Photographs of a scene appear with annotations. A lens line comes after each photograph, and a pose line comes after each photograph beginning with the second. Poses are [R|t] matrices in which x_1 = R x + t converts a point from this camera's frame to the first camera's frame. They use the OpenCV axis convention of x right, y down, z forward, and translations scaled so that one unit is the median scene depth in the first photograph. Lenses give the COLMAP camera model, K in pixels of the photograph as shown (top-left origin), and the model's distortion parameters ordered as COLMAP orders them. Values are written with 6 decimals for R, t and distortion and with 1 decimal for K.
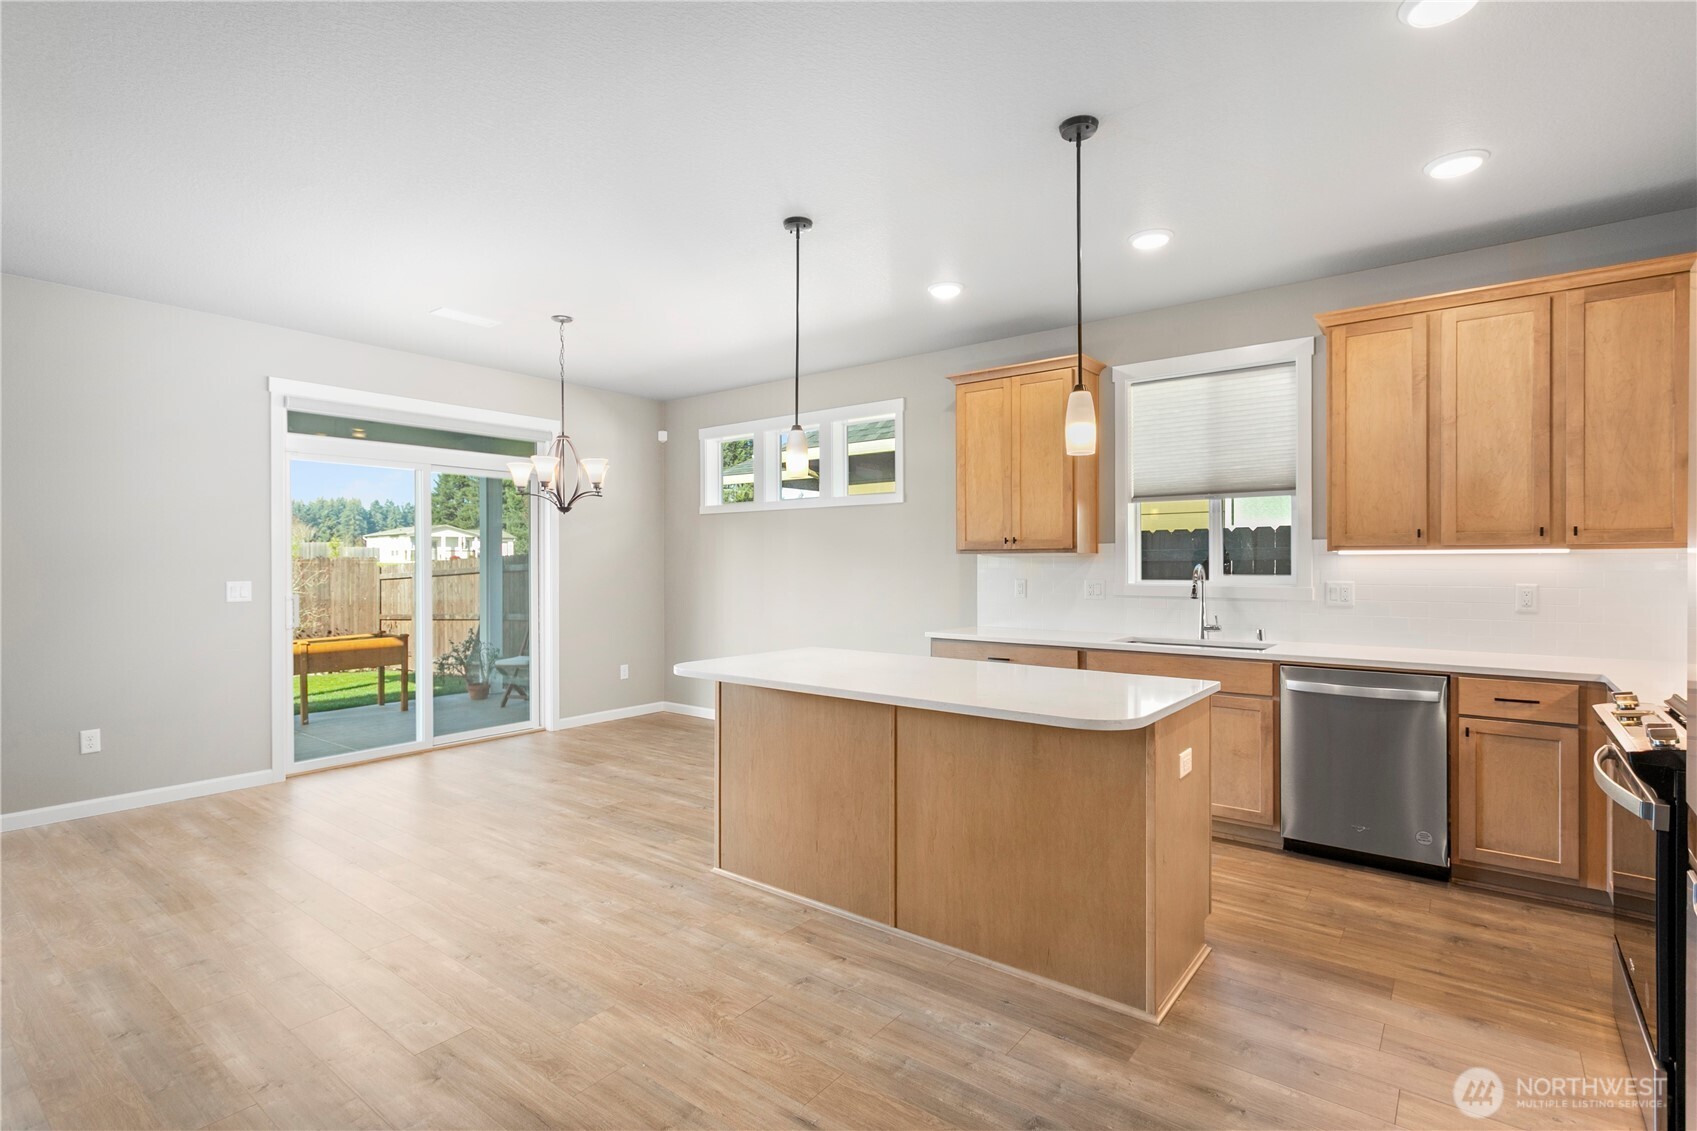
lens RADIAL K [[812.1, 0, 845.5], [0, 812.1, 564.3], [0, 0, 1]] dist [0.002730, 0.000411]
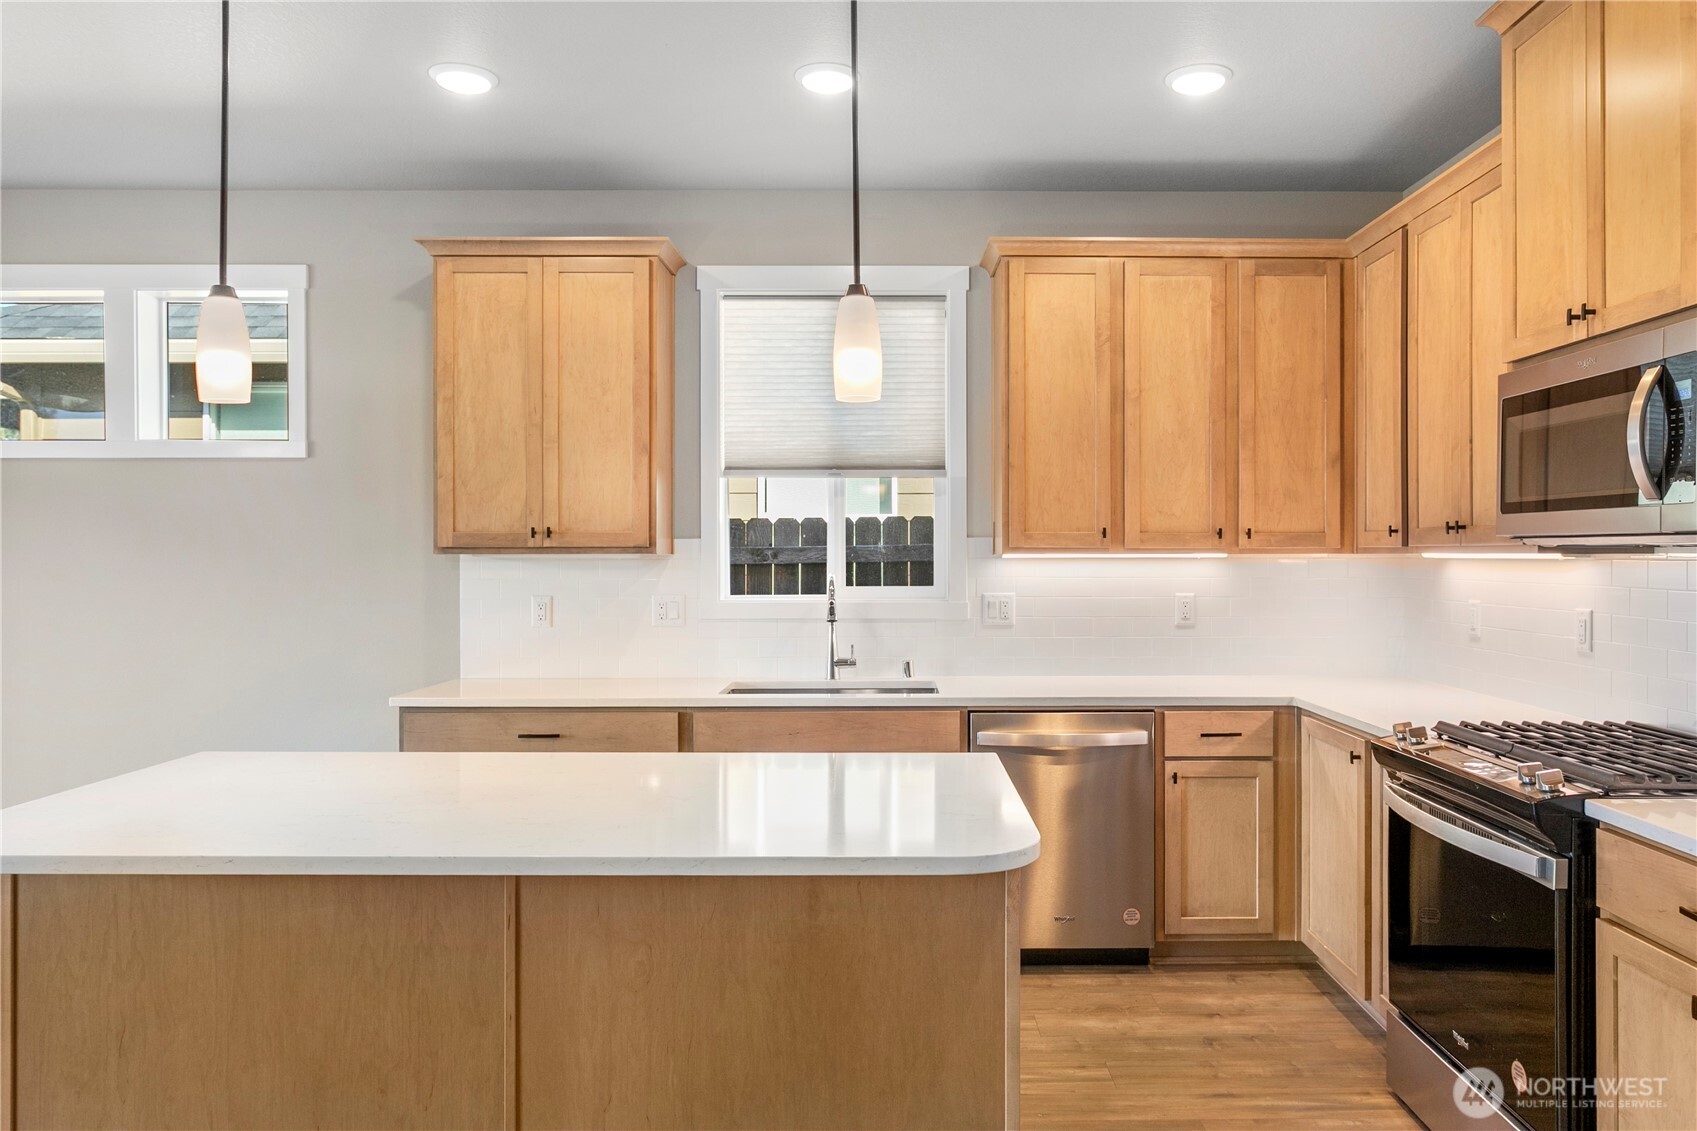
lens RADIAL K [[1166.8, 0, 895.5], [0, 1166.8, 555.6], [0, 0, 1]] dist [-0.003834, -0.001402]
pose [[0.782392, -0.000434, 0.622786, -0.167493], [0.001524, 0.999998, -0.001218, -0.014752], [-0.622785, 0.001902, 0.782391, 0.232443]]
